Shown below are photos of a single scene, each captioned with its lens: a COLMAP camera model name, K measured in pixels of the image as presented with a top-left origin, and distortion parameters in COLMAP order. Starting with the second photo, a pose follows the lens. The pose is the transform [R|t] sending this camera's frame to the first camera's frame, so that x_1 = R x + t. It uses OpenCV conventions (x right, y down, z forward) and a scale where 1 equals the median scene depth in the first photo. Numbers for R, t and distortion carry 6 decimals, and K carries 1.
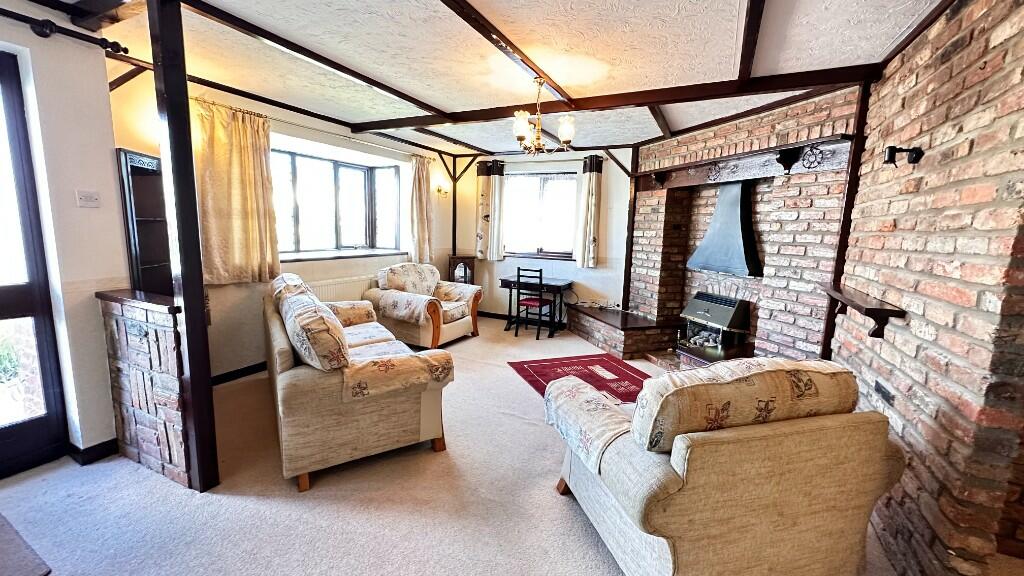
lens RADIAL K [[406.0, 0, 515.7], [0, 406.0, 287.6], [0, 0, 1]] dist [-0.003105, 0.000208]
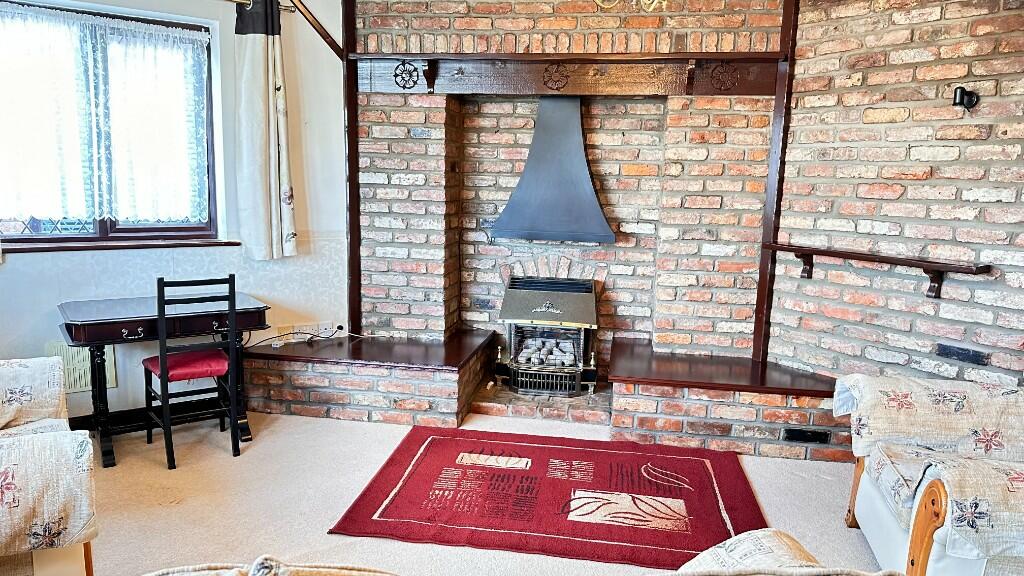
lens RADIAL K [[699.3, 0, 506.8], [0, 699.3, 302.1], [0, 0, 1]] dist [0.057350, -0.089832]
pose [[0.483680, -0.168916, 0.858790, -0.471154], [0.115935, 0.984919, 0.128428, -0.091602], [-0.867532, 0.037446, 0.495969, 0.529134]]
